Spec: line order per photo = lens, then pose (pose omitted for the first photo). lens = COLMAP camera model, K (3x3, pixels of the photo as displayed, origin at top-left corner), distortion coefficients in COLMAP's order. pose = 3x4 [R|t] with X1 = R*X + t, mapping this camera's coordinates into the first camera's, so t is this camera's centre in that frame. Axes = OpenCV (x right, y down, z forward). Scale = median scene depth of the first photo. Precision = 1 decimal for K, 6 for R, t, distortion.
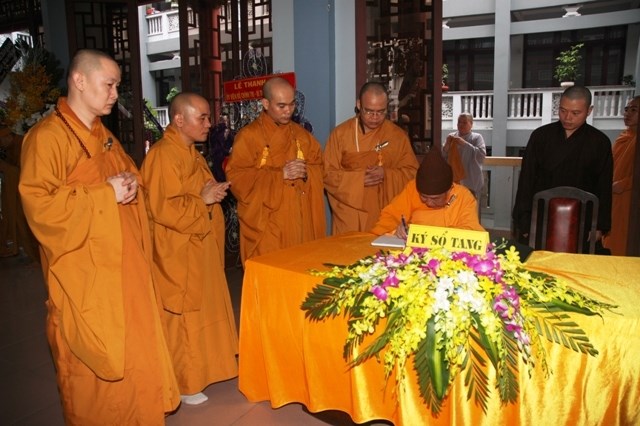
lens RADIAL K [[495.8, 0, 320.0], [0, 495.8, 213.0], [0, 0, 1]] dist [-0.175872, 0.164829]
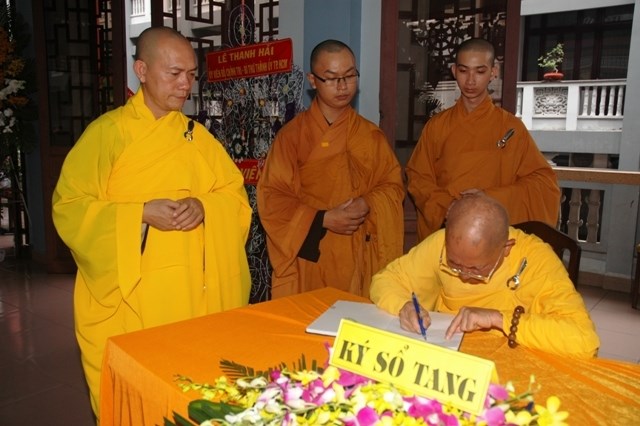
lens RADIAL K [[592.9, 0, 320.0], [0, 592.9, 213.0], [0, 0, 1]] dist [-0.122659, 0.206506]
pose [[0.988726, 0.049998, -0.141142, 0.235019], [-0.052788, 0.998476, -0.016093, -0.069880], [0.140123, 0.023362, 0.989859, 0.414373]]
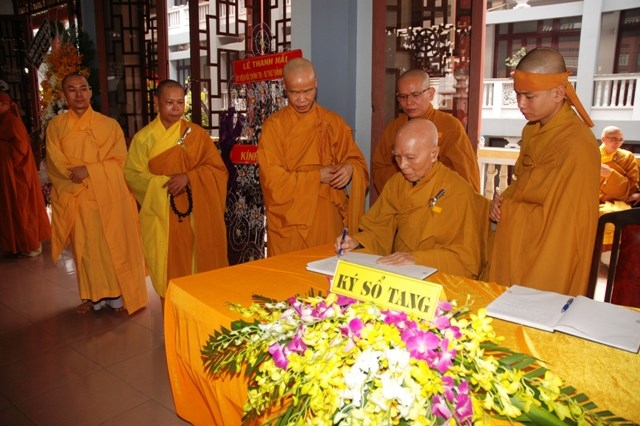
lens RADIAL K [[495.8, 0, 320.0], [0, 495.8, 213.0], [0, 0, 1]] dist [-0.175872, 0.164829]
pose [[0.987051, 0.046468, -0.153530, 0.255792], [-0.041816, 0.998567, 0.033396, -0.062982], [0.154862, -0.026544, 0.987580, 0.315041]]
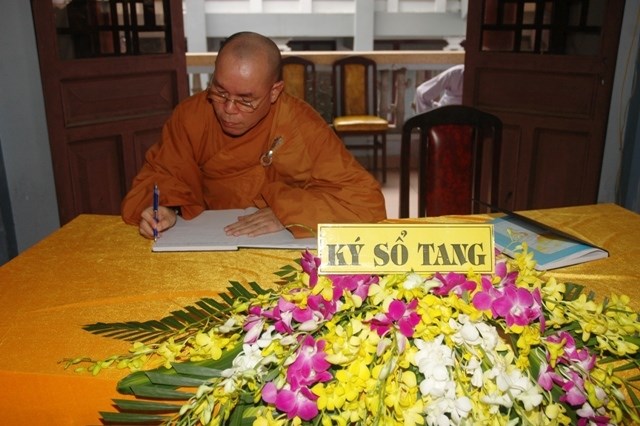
lens RADIAL K [[626.8, 0, 320.0], [0, 626.8, 213.0], [0, 0, 1]] dist [-0.102099, 0.193400]
pose [[0.838800, -0.146854, 0.524261, -0.104526], [0.079084, 0.985587, 0.149546, -0.068859], [-0.538666, -0.083979, 0.838324, 0.524665]]
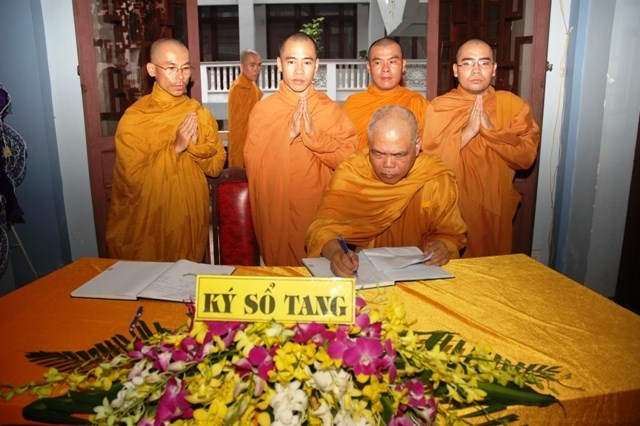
lens RADIAL K [[496.6, 0, 320.3], [0, 496.6, 216.2], [0, 0, 1]] dist [-0.170415, 0.159093]
pose [[0.873930, -0.101412, 0.475354, 0.062150], [0.074947, 0.994411, 0.074358, -0.062122], [-0.480238, -0.029358, 0.876647, 0.503168]]
